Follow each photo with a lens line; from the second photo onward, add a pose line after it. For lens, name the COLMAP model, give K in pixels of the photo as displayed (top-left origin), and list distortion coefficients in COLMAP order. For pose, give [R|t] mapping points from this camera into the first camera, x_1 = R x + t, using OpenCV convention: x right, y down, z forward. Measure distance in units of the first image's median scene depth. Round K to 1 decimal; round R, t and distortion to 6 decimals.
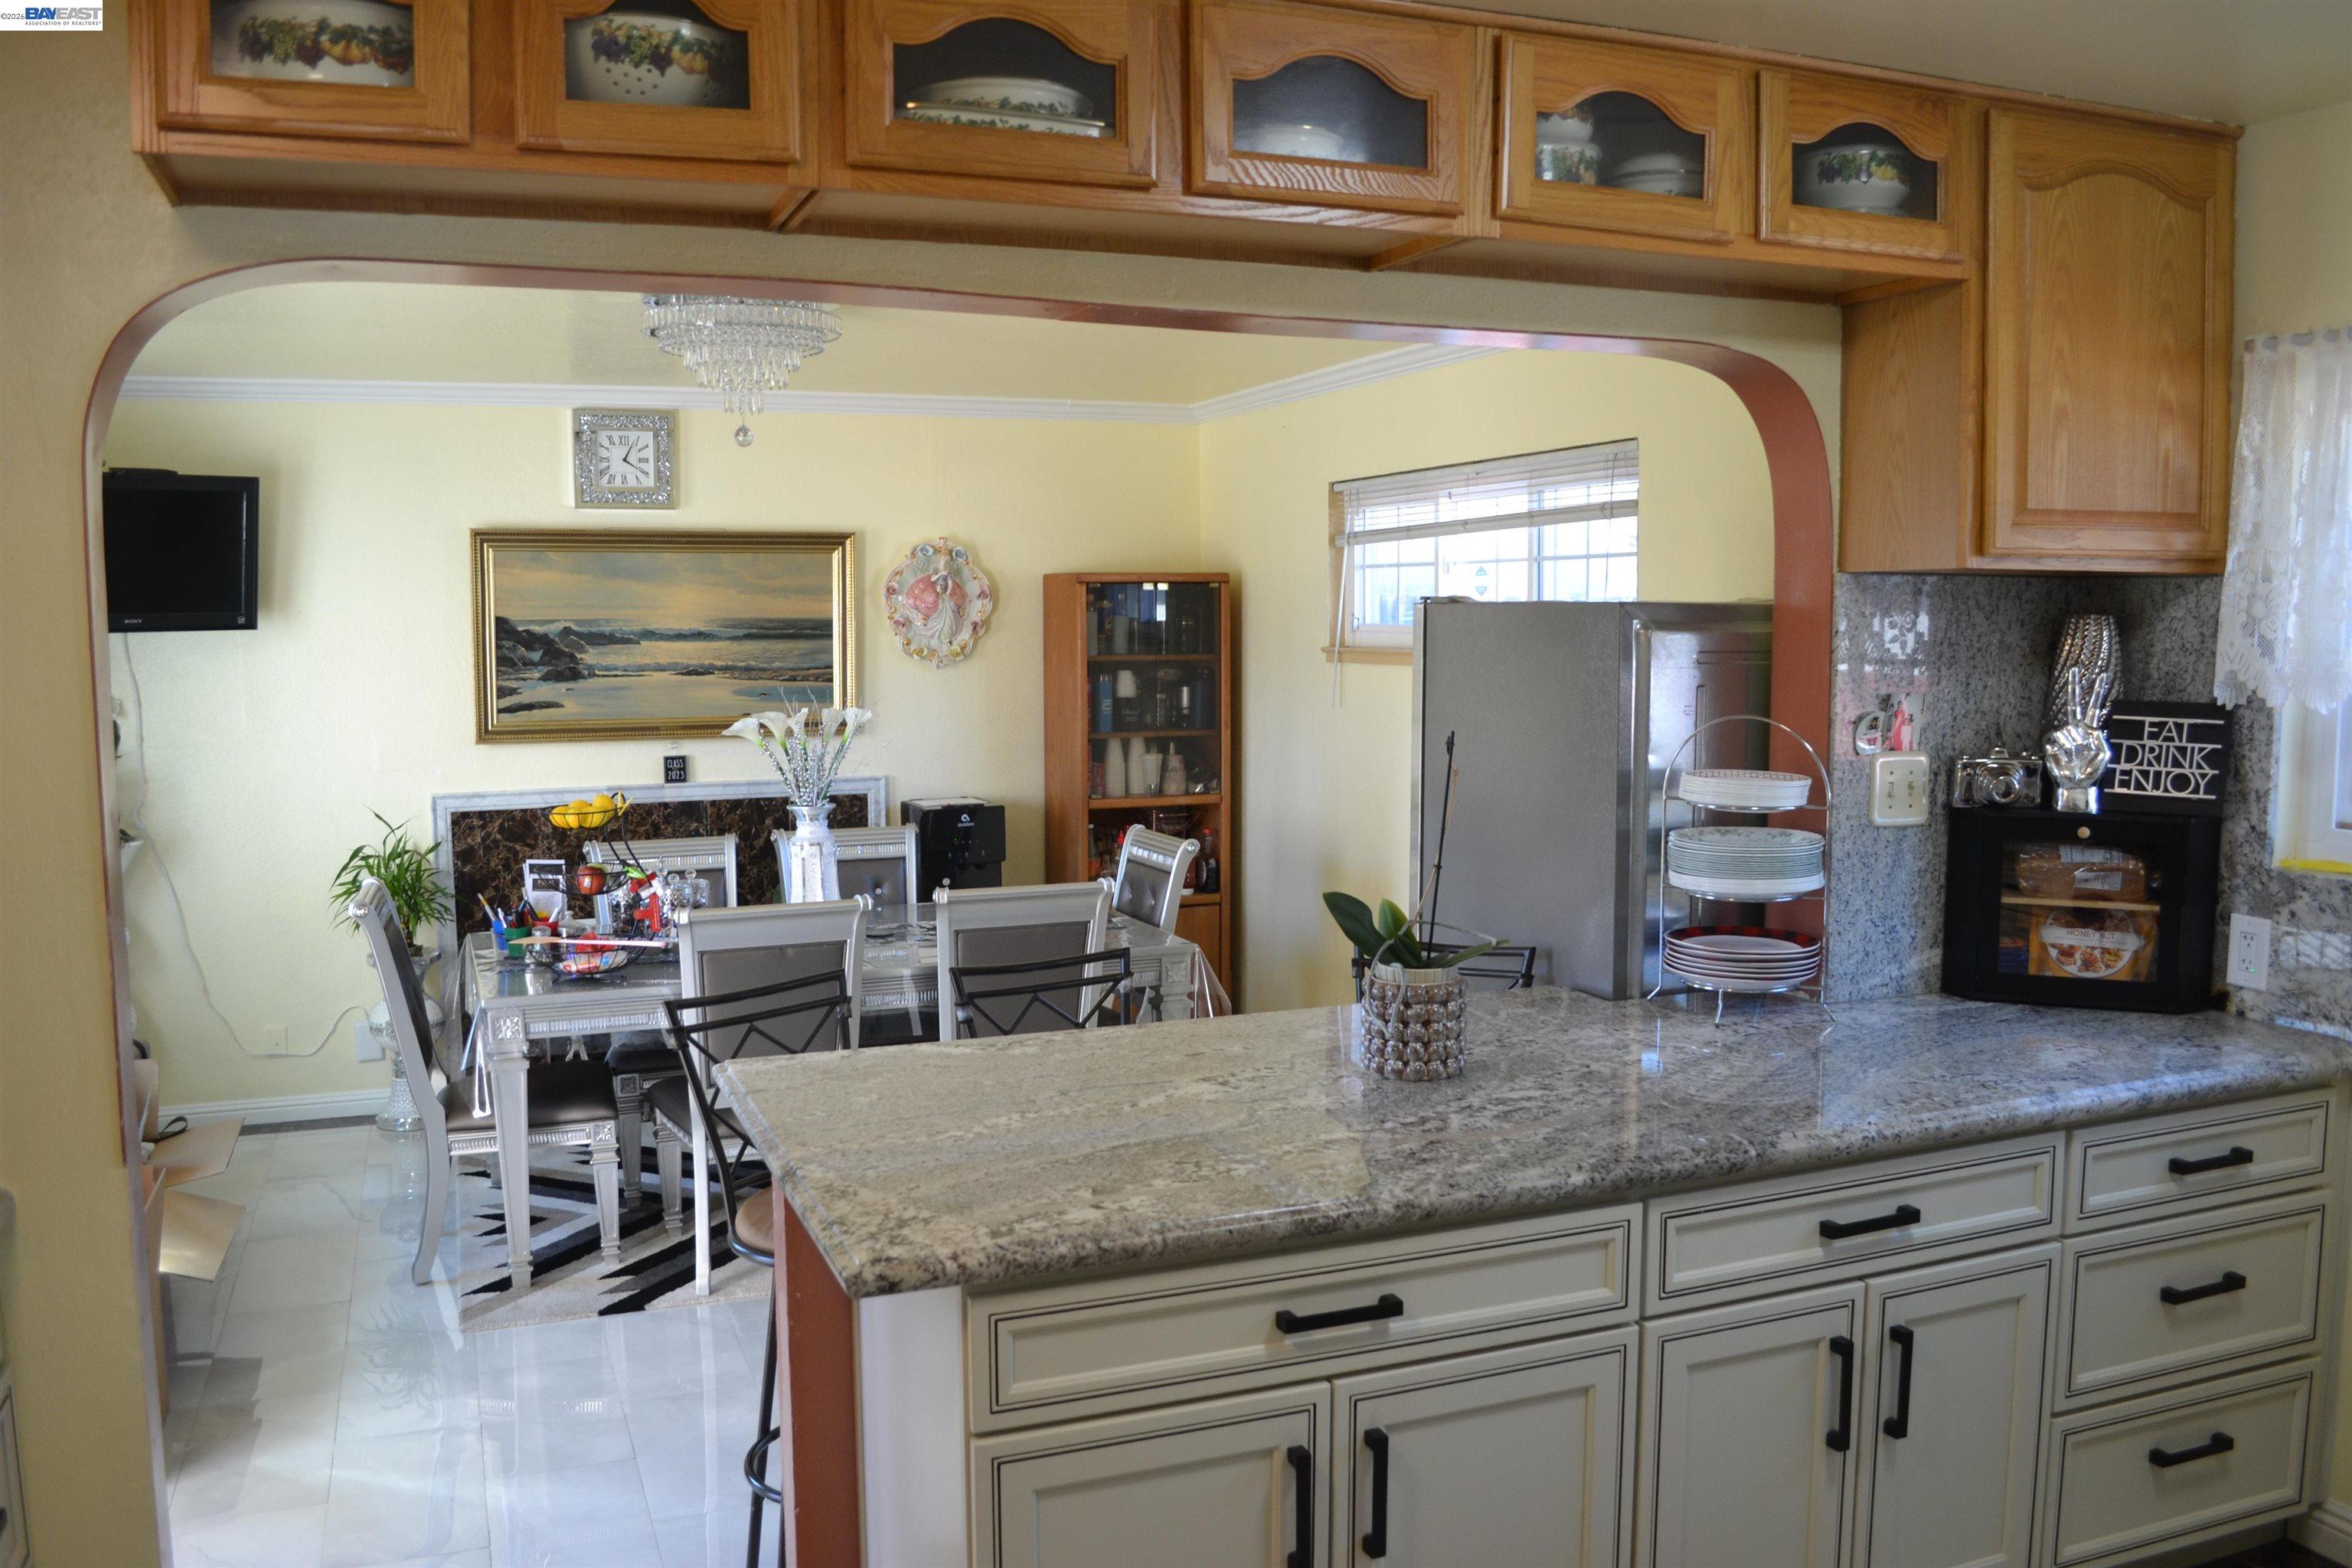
lens RADIAL K [[1886.7, 0, 1169.3], [0, 1886.7, 783.1], [0, 0, 1]] dist [-0.083891, 0.013870]
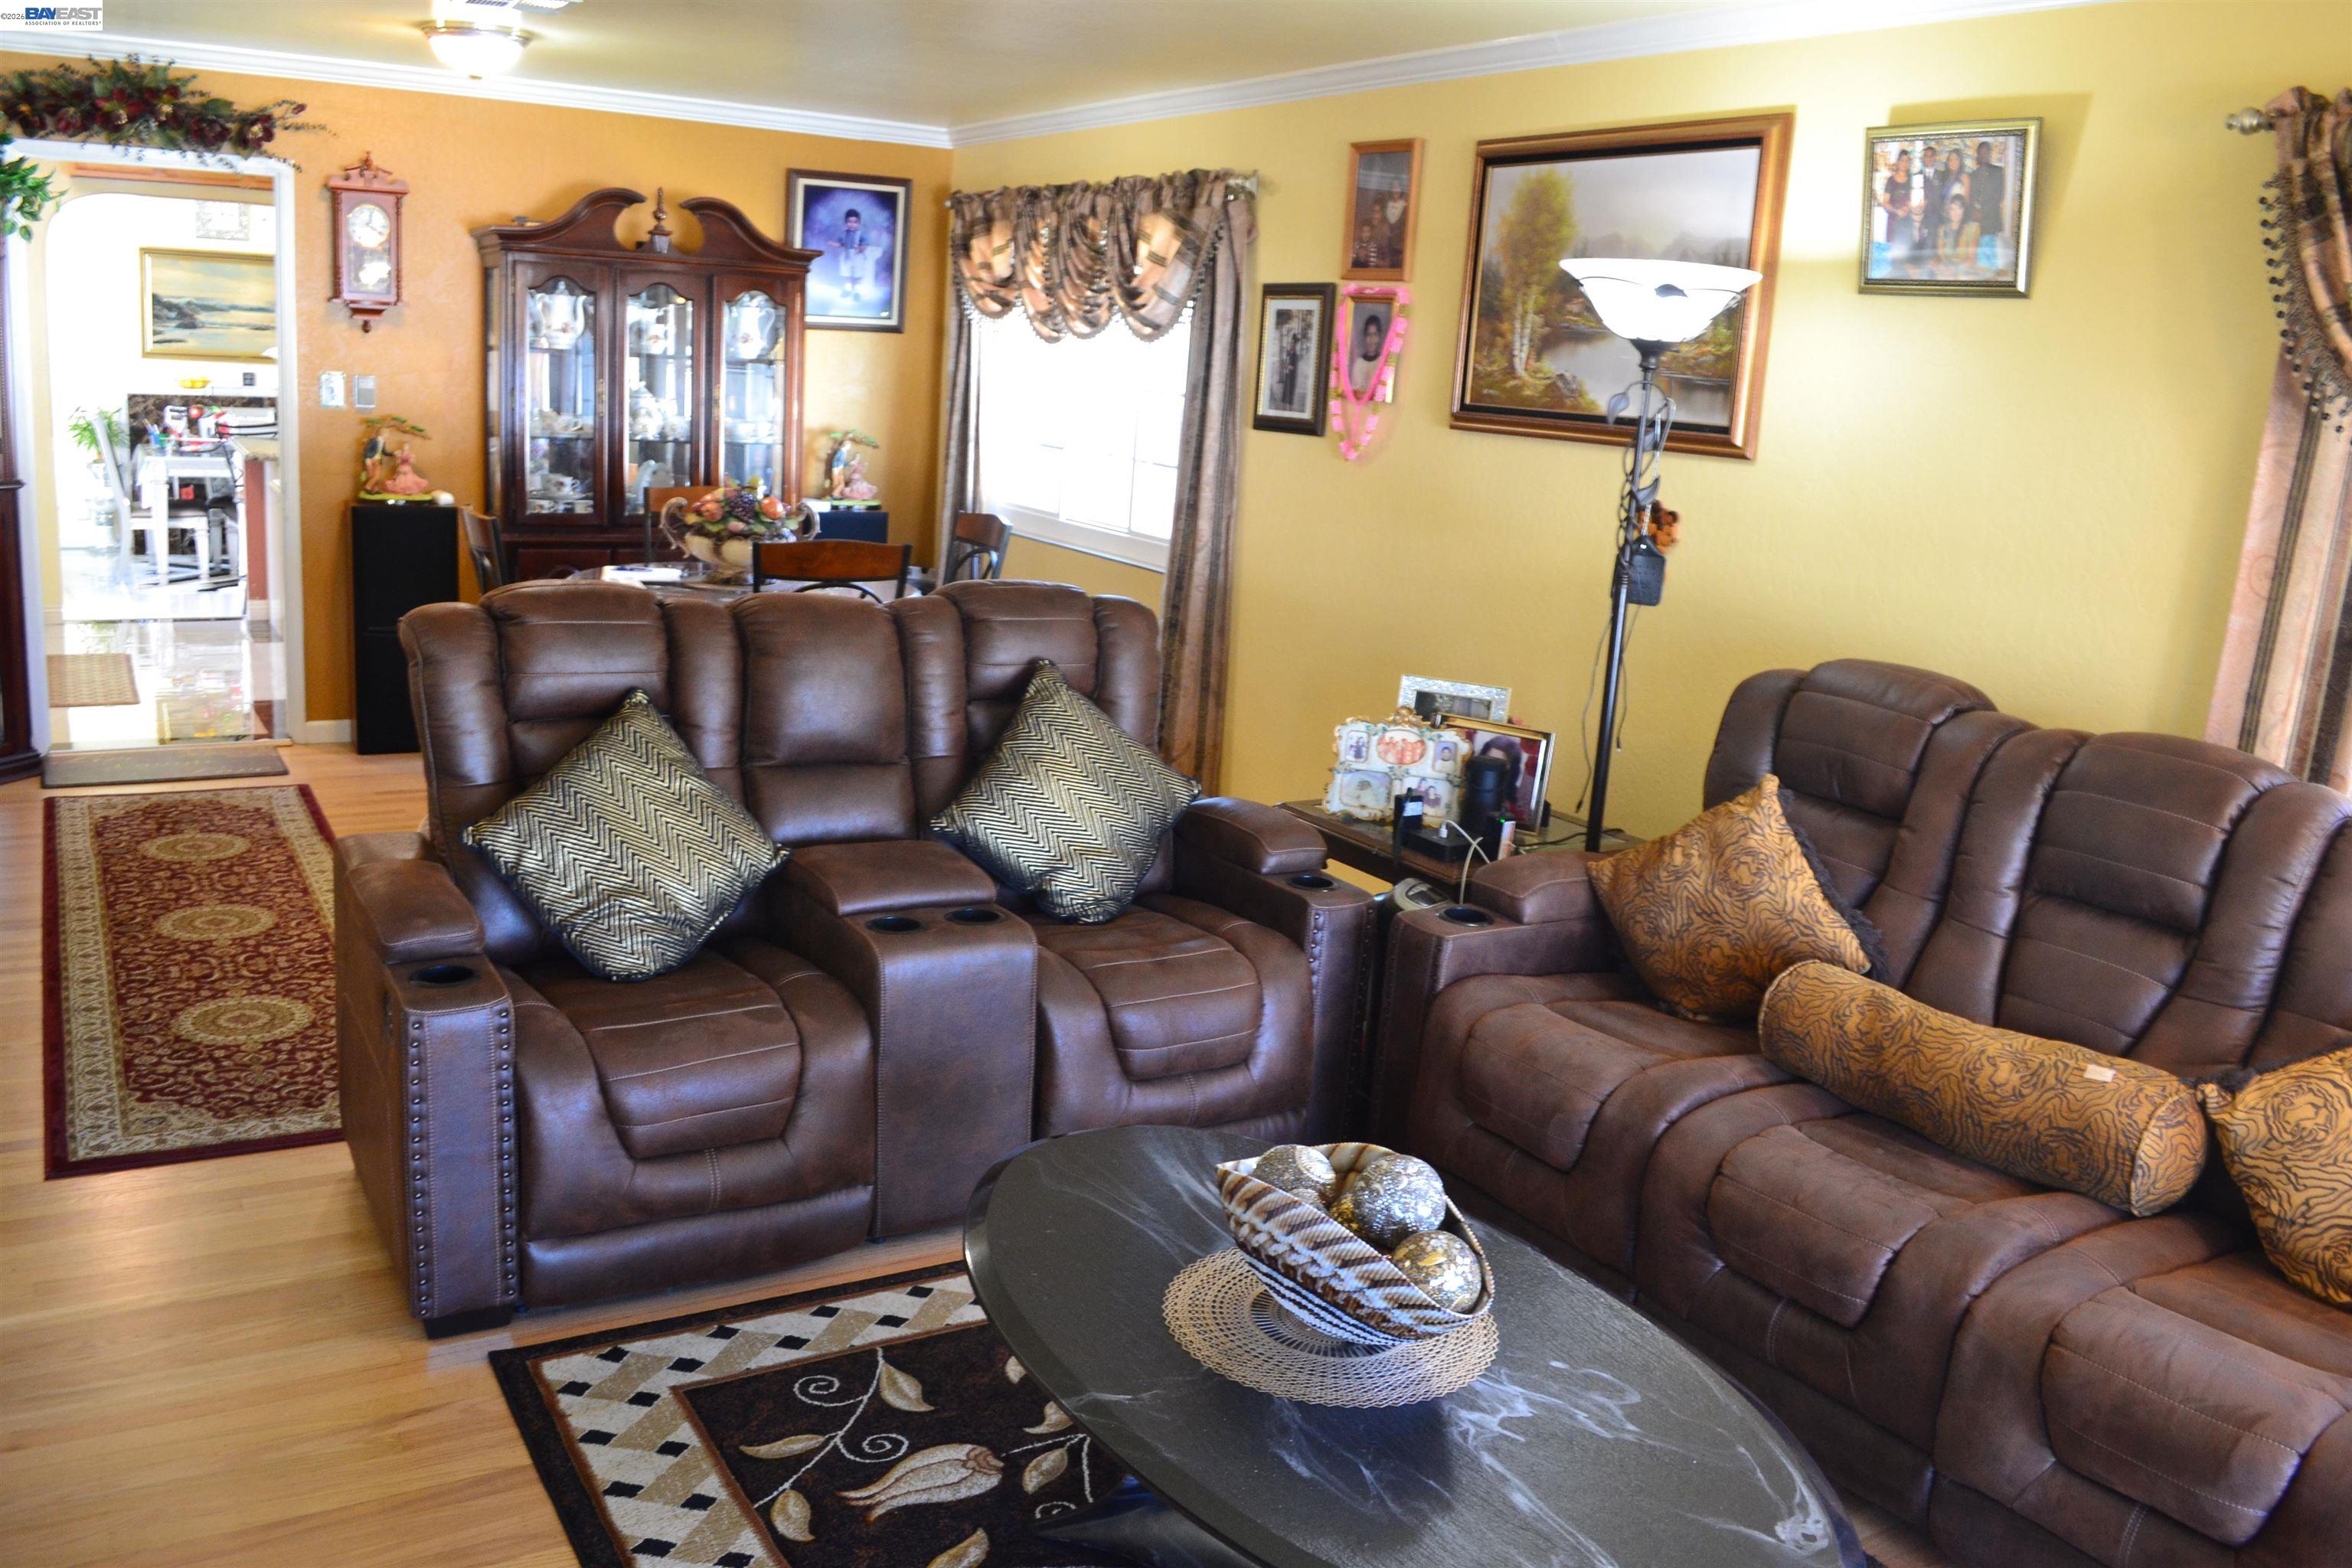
lens RADIAL K [[1886.7, 0, 1167.1], [0, 1886.7, 783.4], [0, 0, 1]] dist [-0.083891, 0.013870]
pose [[0.985027, 0.036796, 0.168427, 0.386677], [-0.059801, 0.989226, 0.133623, 0.100040], [-0.161695, -0.141694, 0.976615, -1.128235]]
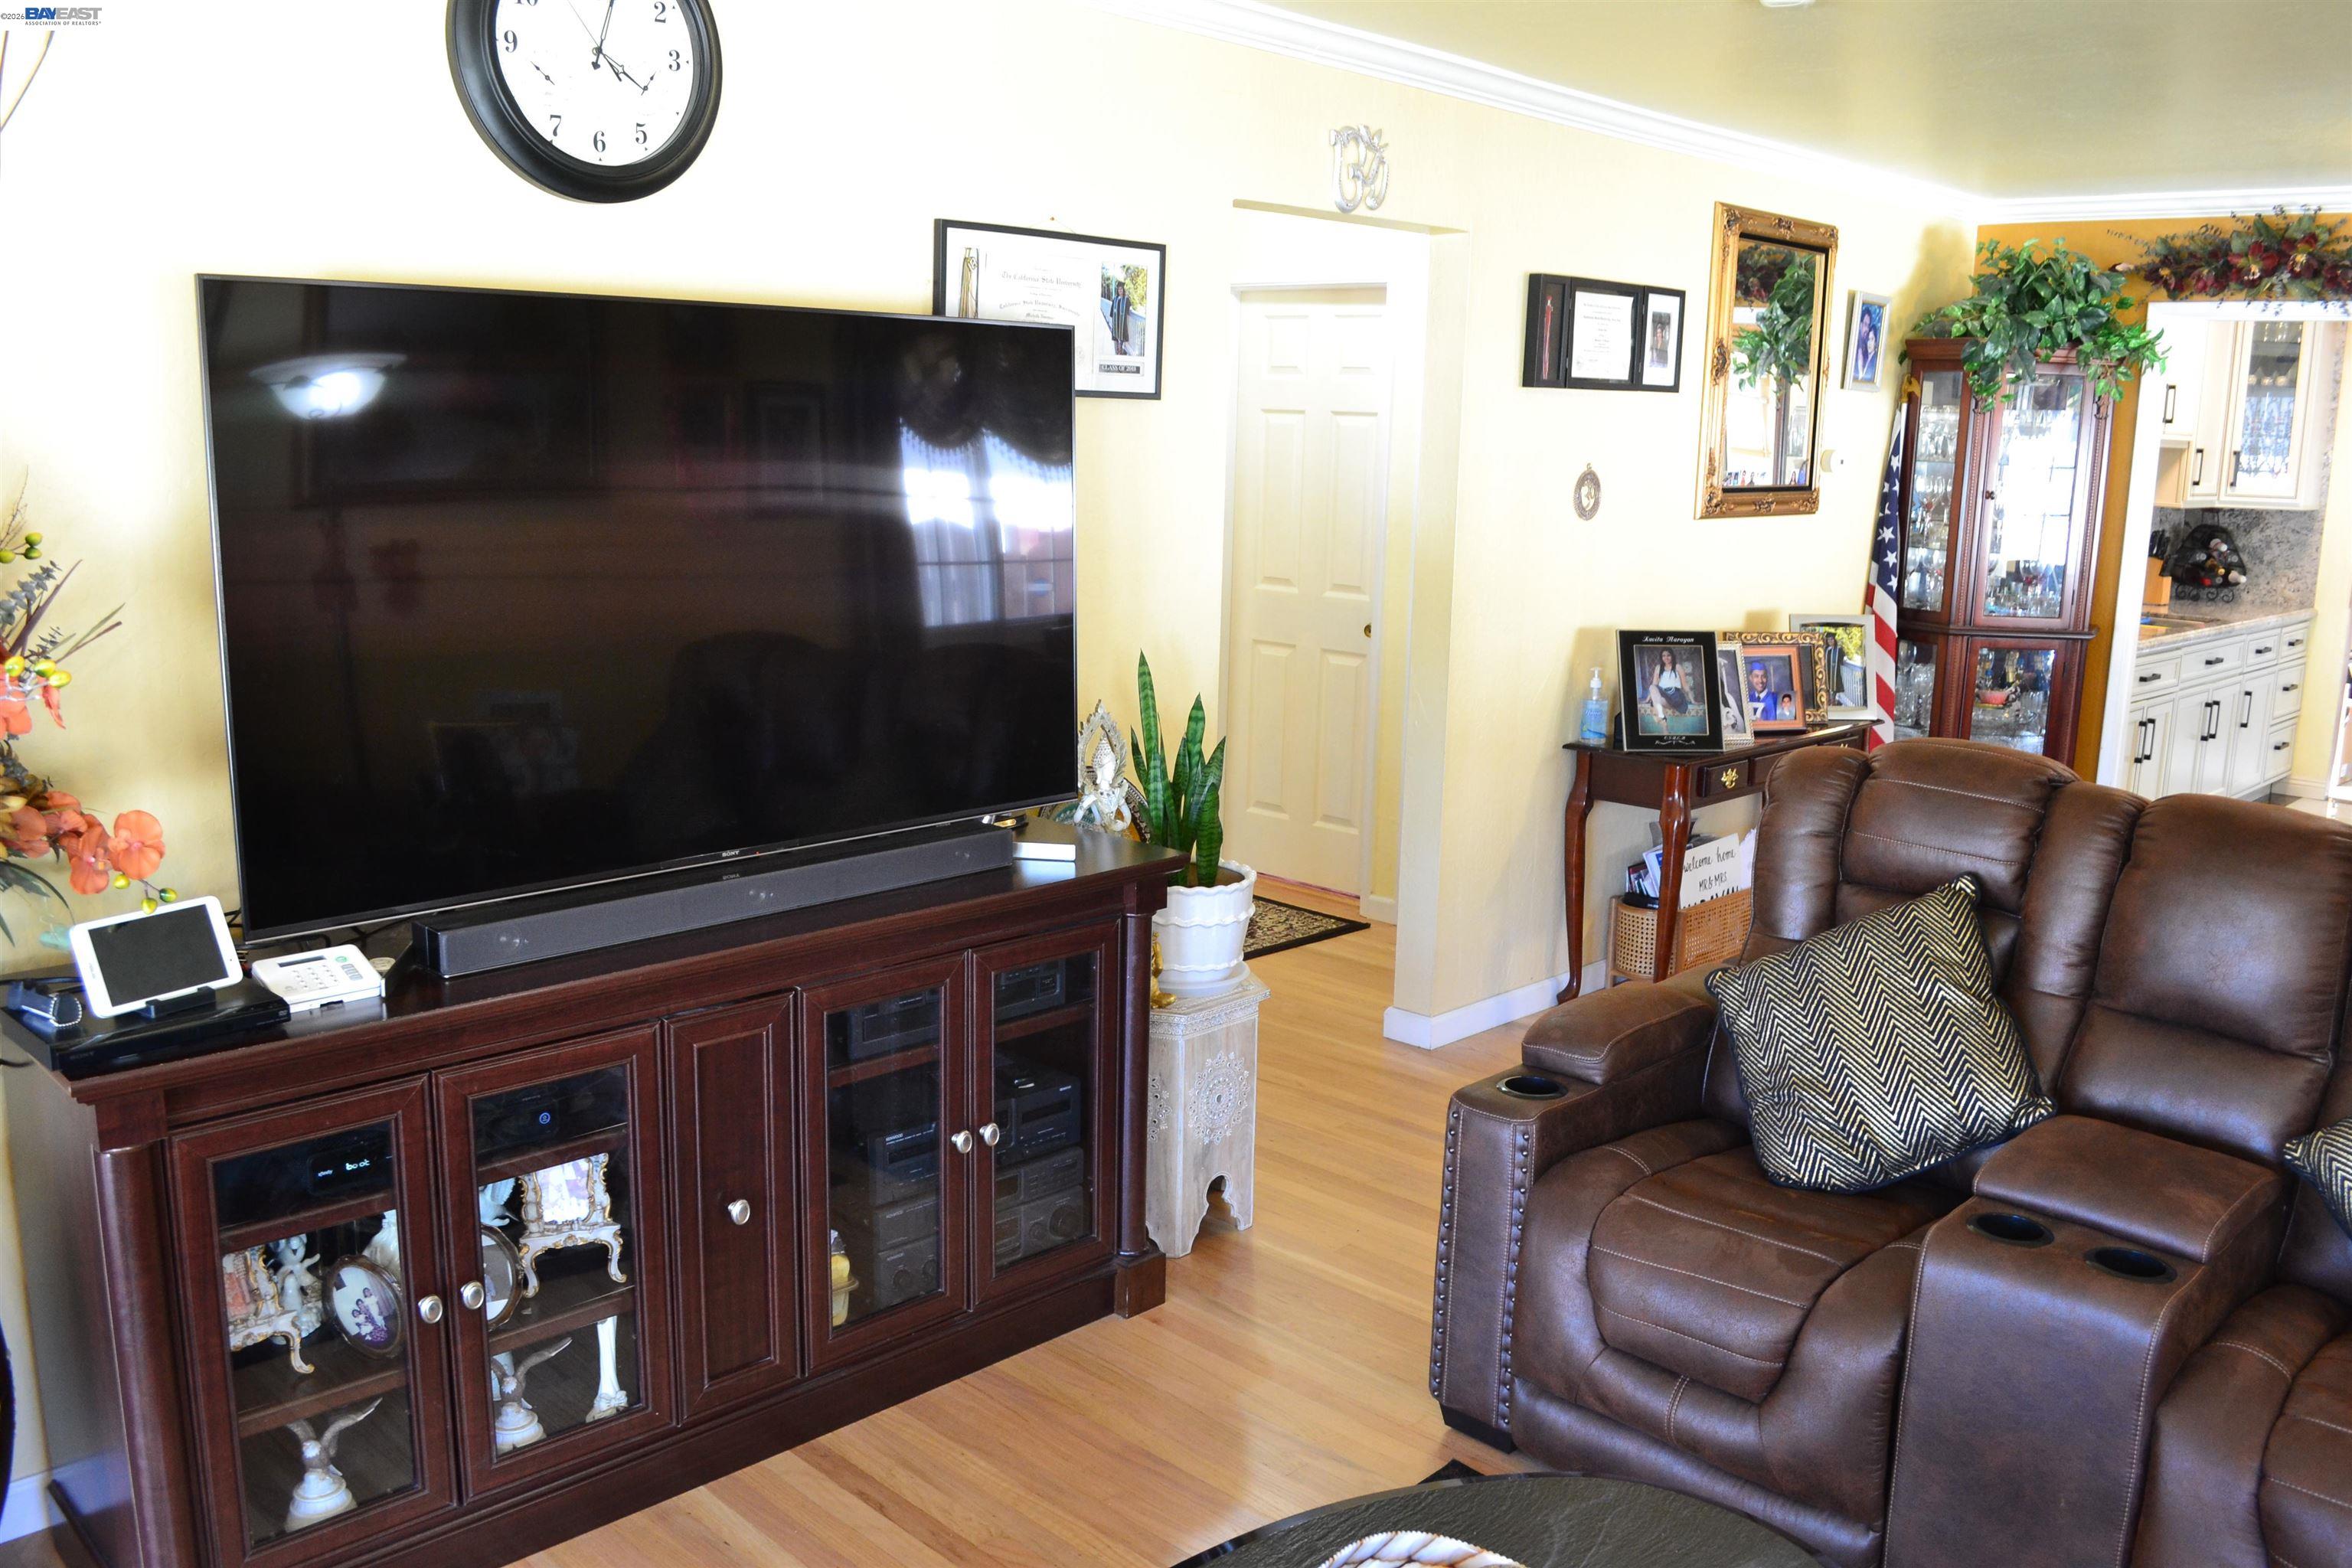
lens RADIAL K [[1886.7, 0, 1173.0], [0, 1886.7, 791.1], [0, 0, 1]] dist [-0.083891, 0.013870]
pose [[0.403148, 0.195138, -0.894088, 0.647609], [-0.108955, 0.980287, 0.164823, 0.080720], [0.908625, 0.030967, 0.416462, -0.938153]]
